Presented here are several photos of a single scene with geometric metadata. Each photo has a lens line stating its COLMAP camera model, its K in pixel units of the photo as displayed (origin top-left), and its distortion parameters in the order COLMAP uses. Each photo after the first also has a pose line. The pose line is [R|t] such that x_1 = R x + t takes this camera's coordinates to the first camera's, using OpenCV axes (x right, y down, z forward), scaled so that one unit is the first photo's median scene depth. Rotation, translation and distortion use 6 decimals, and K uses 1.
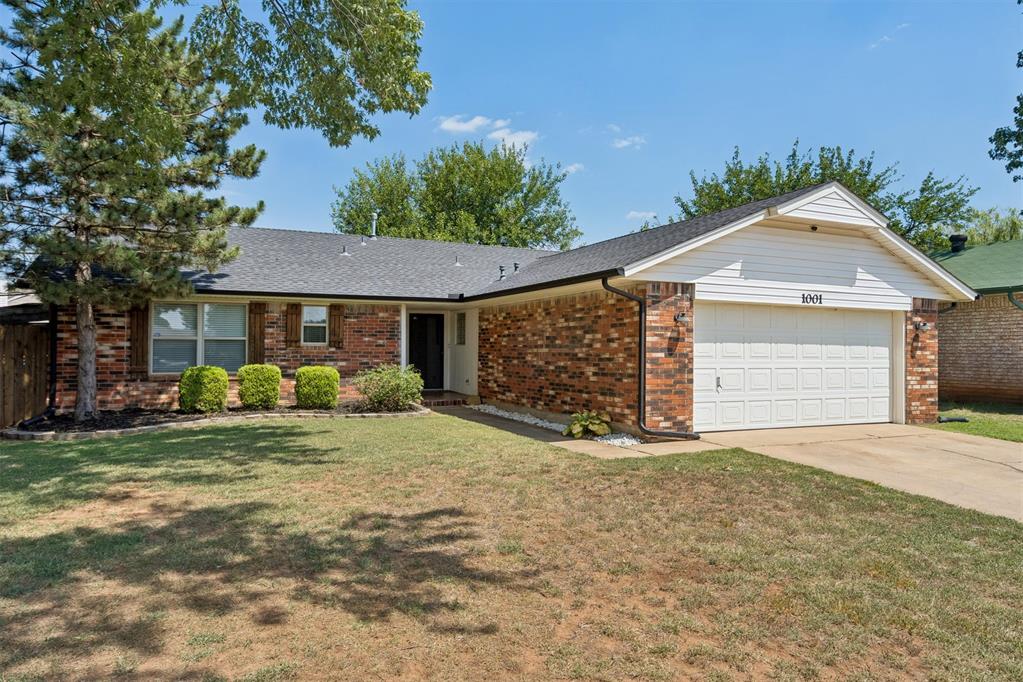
lens RADIAL K [[671.0, 0, 511.9], [0, 671.0, 340.7], [0, 0, 1]] dist [0.000870, 0.000080]
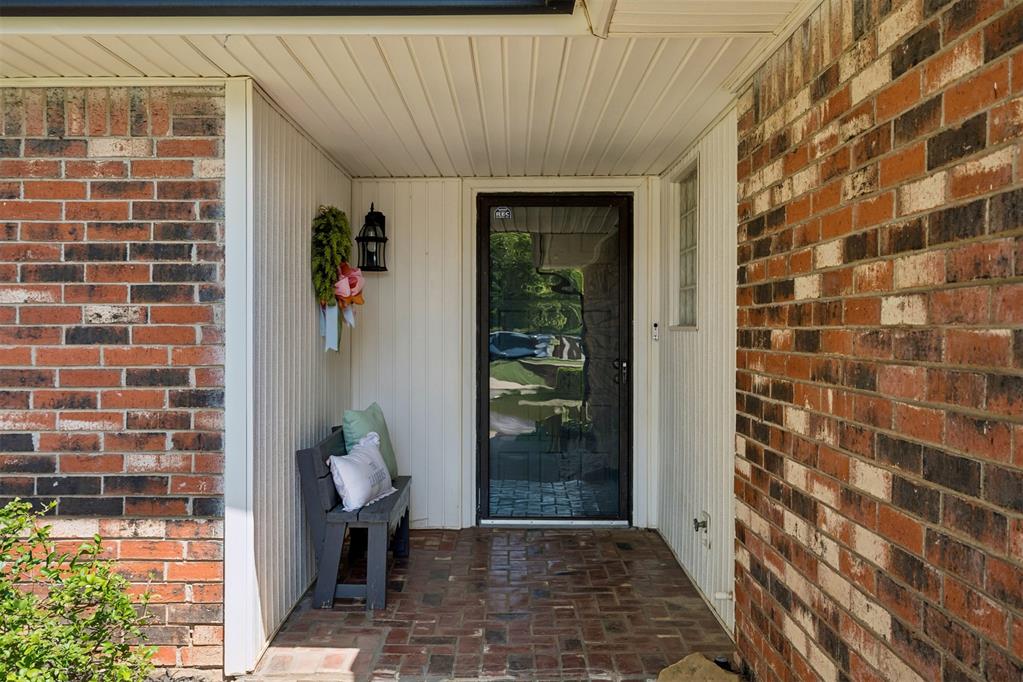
lens RADIAL K [[948.6, 0, 506.4], [0, 948.6, 330.1], [0, 0, 1]] dist [0.005997, 0.000000]
pose [[0.906431, -0.003311, -0.422342, -0.005810], [0.007678, 0.999933, 0.008639, 0.005035], [0.422285, -0.011074, 0.906396, 0.860518]]
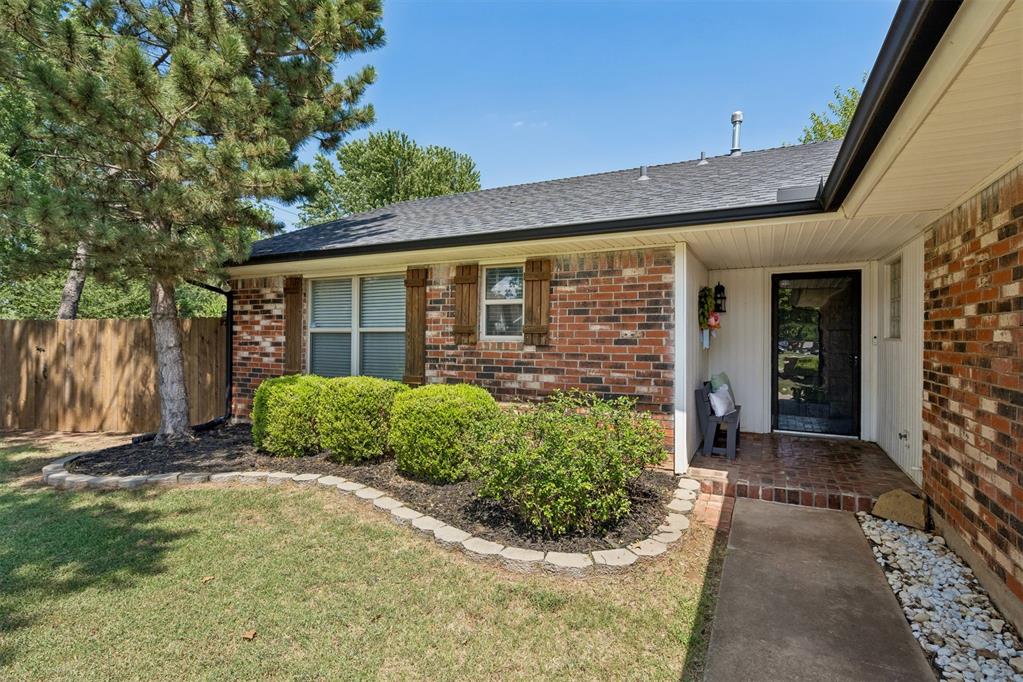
lens RADIAL K [[507.2, 0, 512.3], [0, 507.2, 335.5], [0, 0, 1]] dist [0.001618, 0.000475]
pose [[0.626058, -0.003012, -0.779771, 0.020890], [0.008661, 0.999958, 0.003091, 0.001510], [0.779728, -0.008689, 0.626058, 0.756084]]
